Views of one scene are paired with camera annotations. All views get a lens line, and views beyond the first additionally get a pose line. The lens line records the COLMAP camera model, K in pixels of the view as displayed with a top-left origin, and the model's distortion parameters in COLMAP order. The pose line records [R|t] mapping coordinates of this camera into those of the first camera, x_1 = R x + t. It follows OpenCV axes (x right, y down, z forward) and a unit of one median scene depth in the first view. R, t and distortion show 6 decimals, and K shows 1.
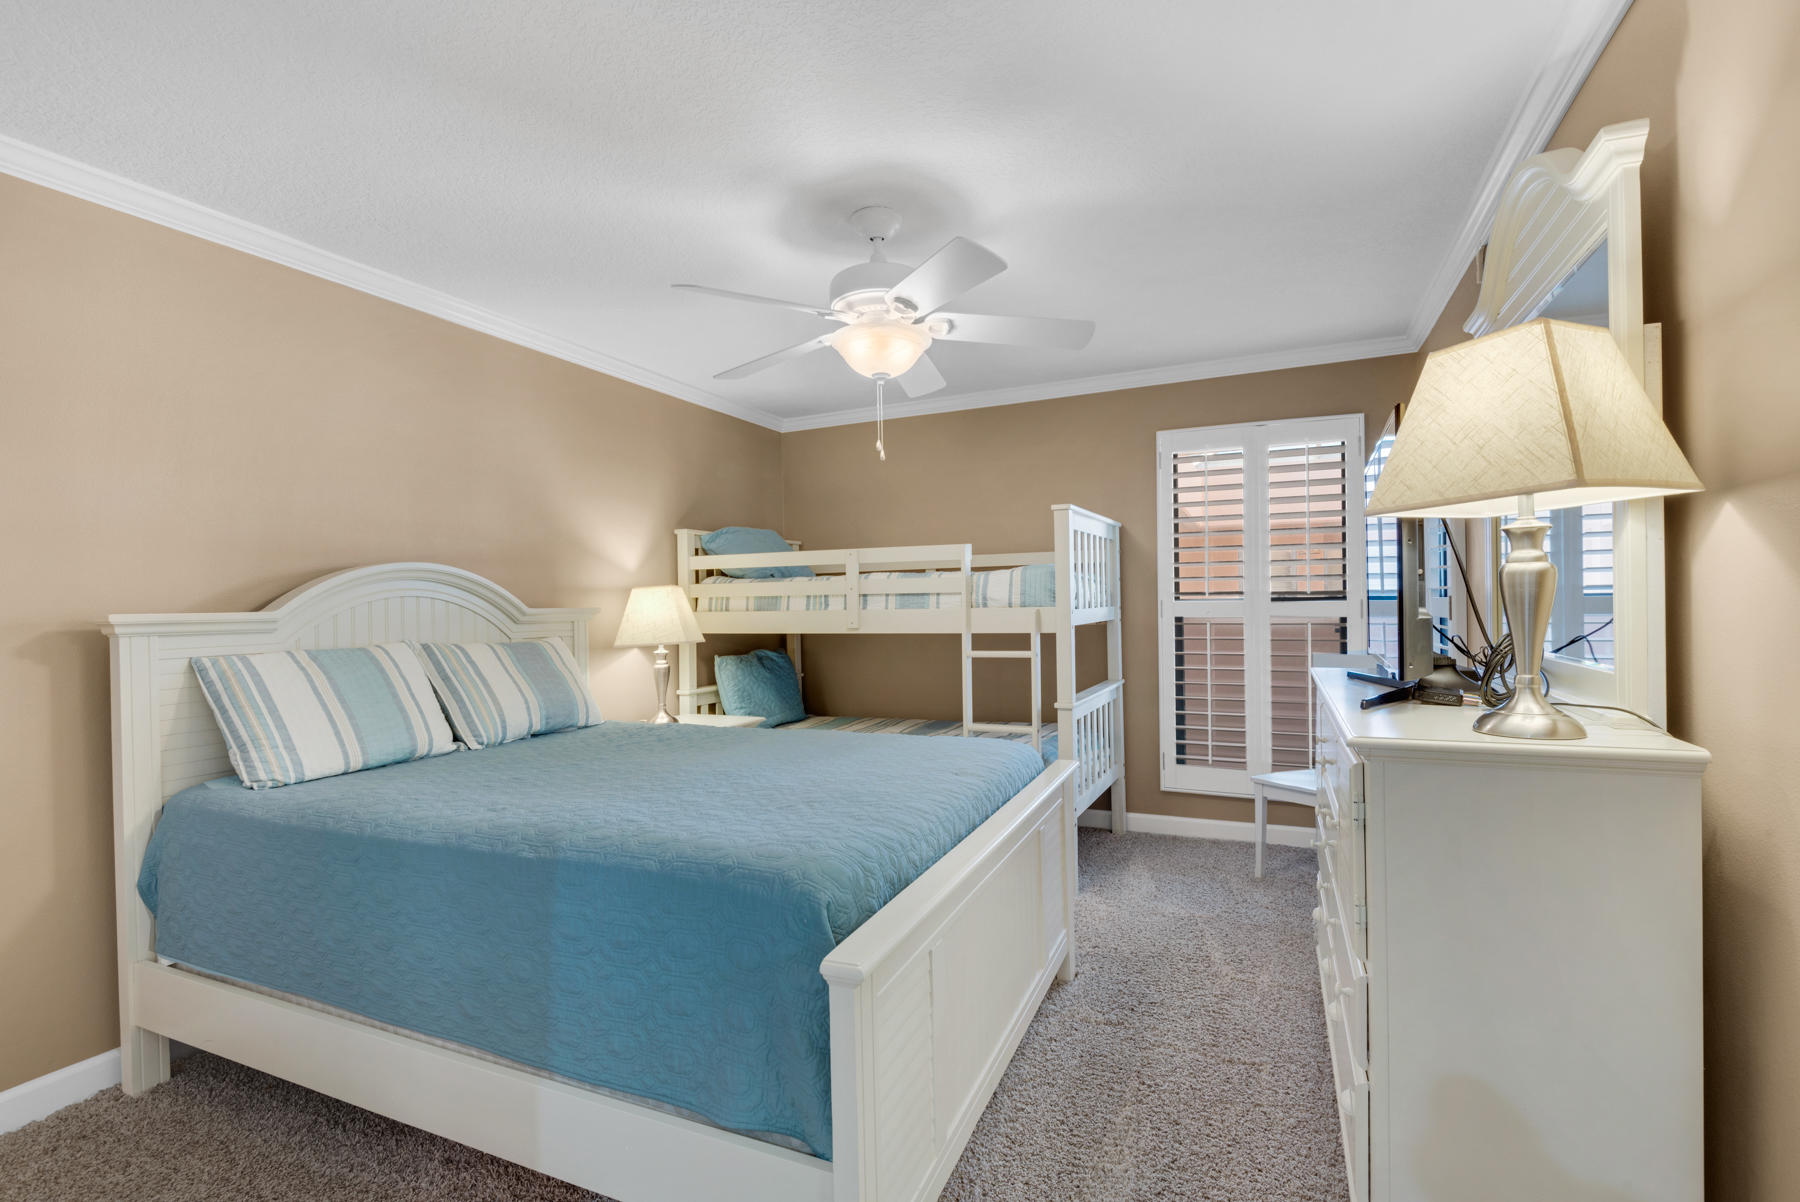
lens RADIAL K [[841.8, 0, 906.6], [0, 841.8, 604.8], [0, 0, 1]] dist [0.030542, -0.022807]
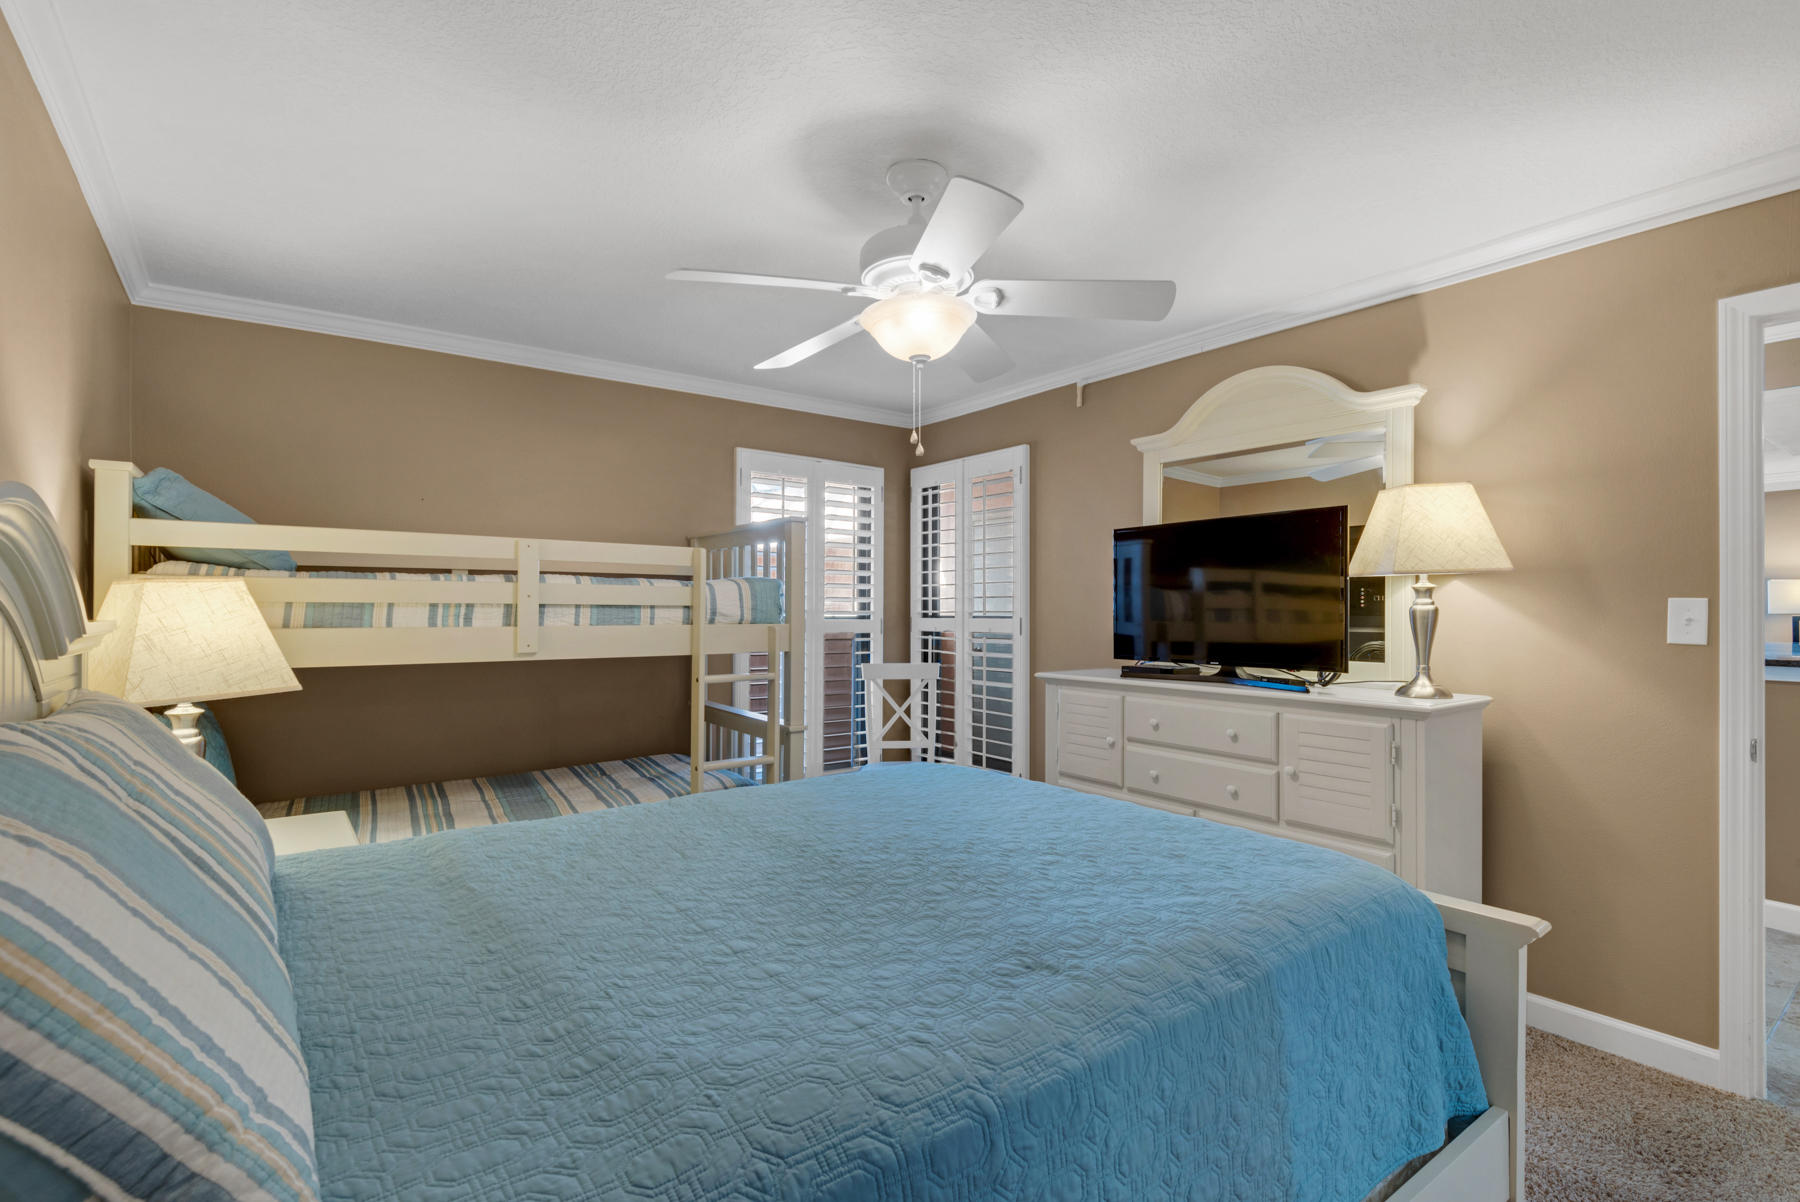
lens RADIAL K [[825.8, 0, 900.0], [0, 825.8, 601.0], [0, 0, 1]] dist [0.045481, -0.022741]
pose [[0.489244, 0.028547, 0.871680, -0.520209], [-0.008142, 0.999570, -0.028166, 0.001773], [-0.872109, 0.006683, 0.489266, 0.402261]]
